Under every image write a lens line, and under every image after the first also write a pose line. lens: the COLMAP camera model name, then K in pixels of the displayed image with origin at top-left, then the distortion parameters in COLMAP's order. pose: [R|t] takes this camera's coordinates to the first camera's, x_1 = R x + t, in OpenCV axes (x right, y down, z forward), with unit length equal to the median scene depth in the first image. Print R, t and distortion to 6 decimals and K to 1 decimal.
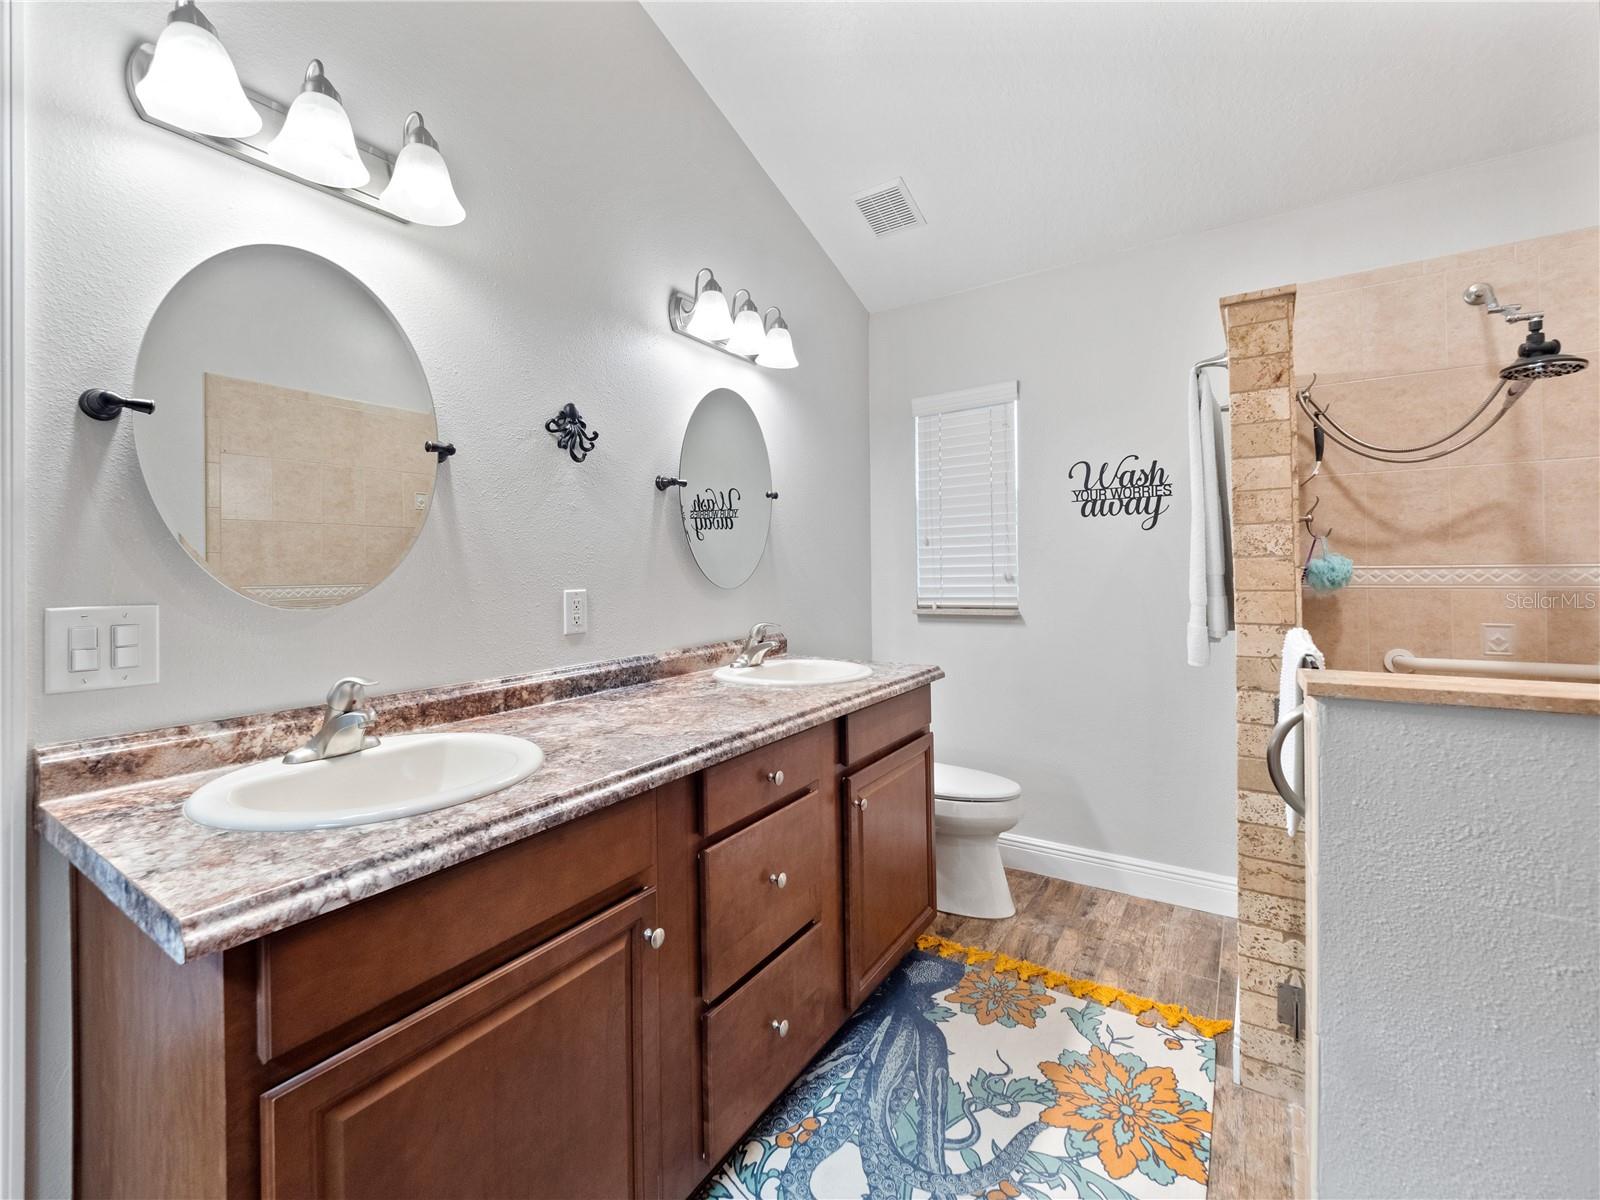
lens RADIAL K [[678.2, 0, 796.8], [0, 678.2, 554.9], [0, 0, 1]] dist [0.010514, -0.010772]
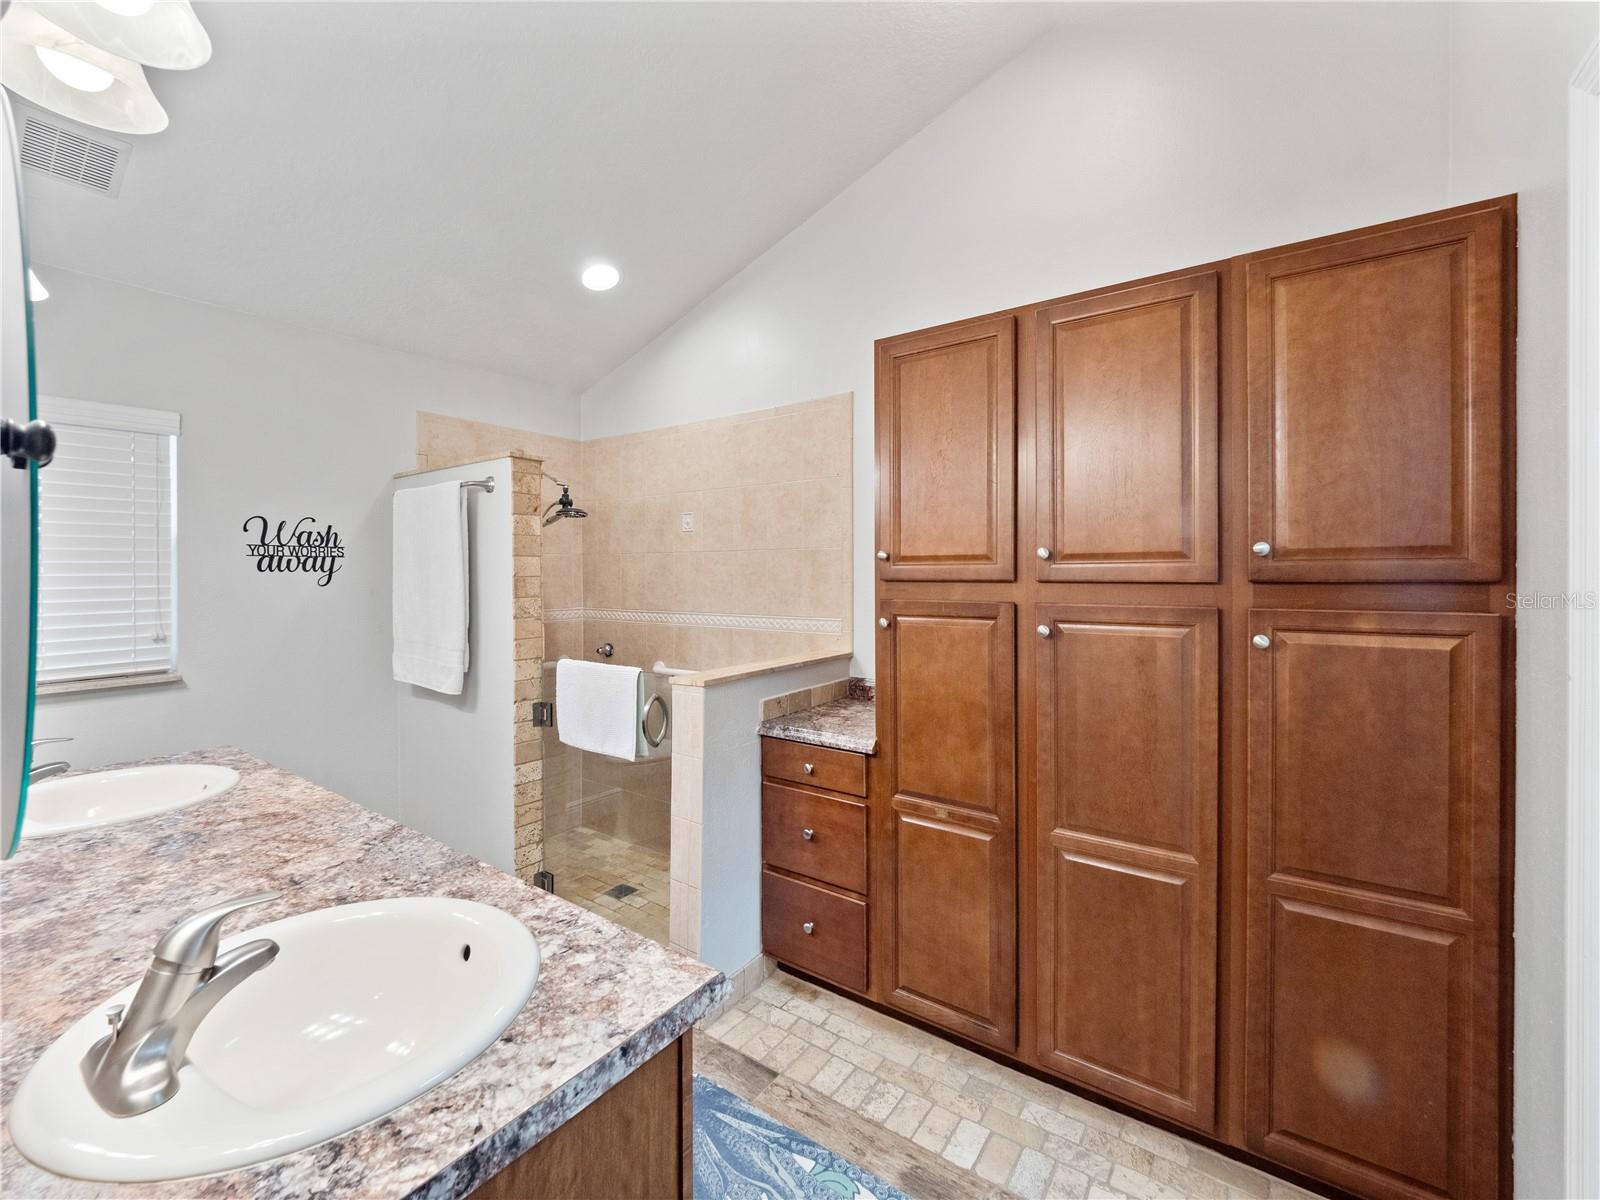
lens RADIAL K [[659.9, 0, 753.7], [0, 659.9, 566.2], [0, 0, 1]] dist [0.014152, -0.009782]
pose [[0.096313, 0.027073, 0.994983, -0.801191], [-0.016863, 0.999531, -0.025564, -0.085096], [-0.995208, -0.014317, 0.096725, 0.293231]]
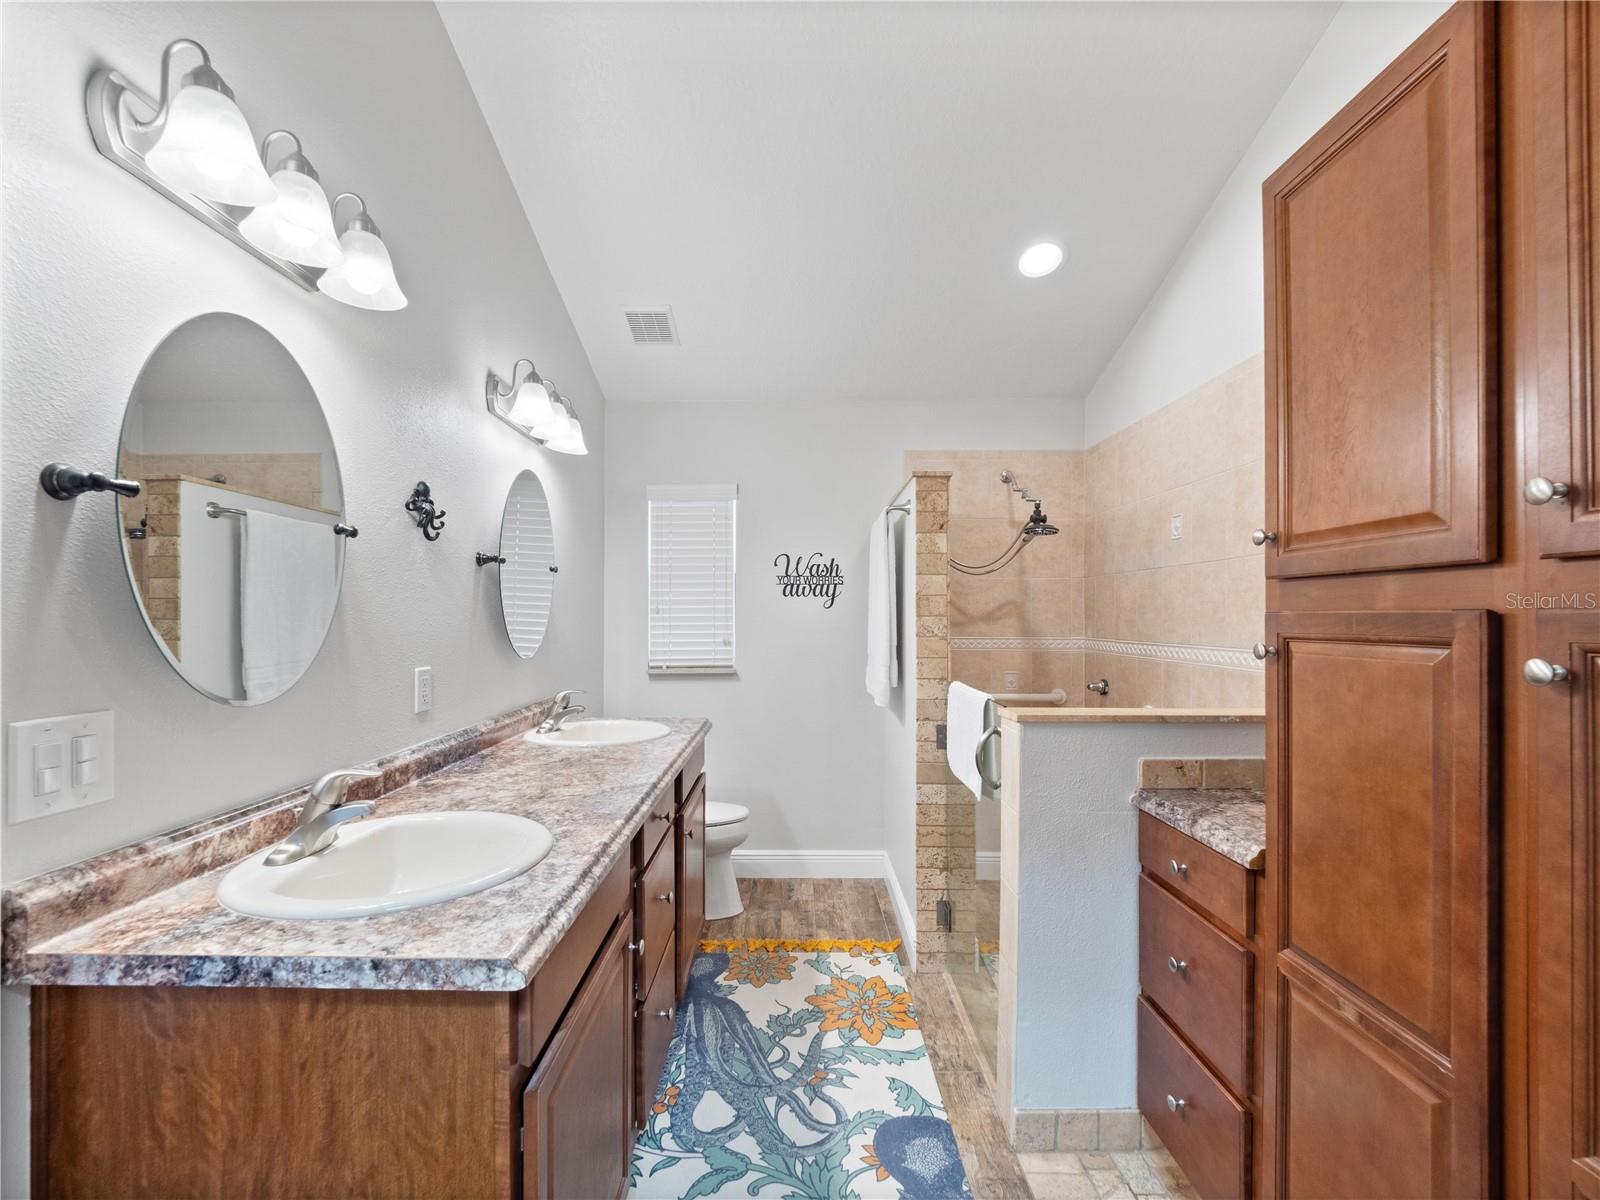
lens RADIAL K [[659.9, 0, 793.6], [0, 659.9, 602.7], [0, 0, 1]] dist [0.012244, -0.009263]
pose [[0.840281, 0.027535, 0.541451, -0.413101], [-0.025405, 0.999612, -0.011408, -0.049647], [-0.541555, -0.004169, 0.840655, -0.126678]]
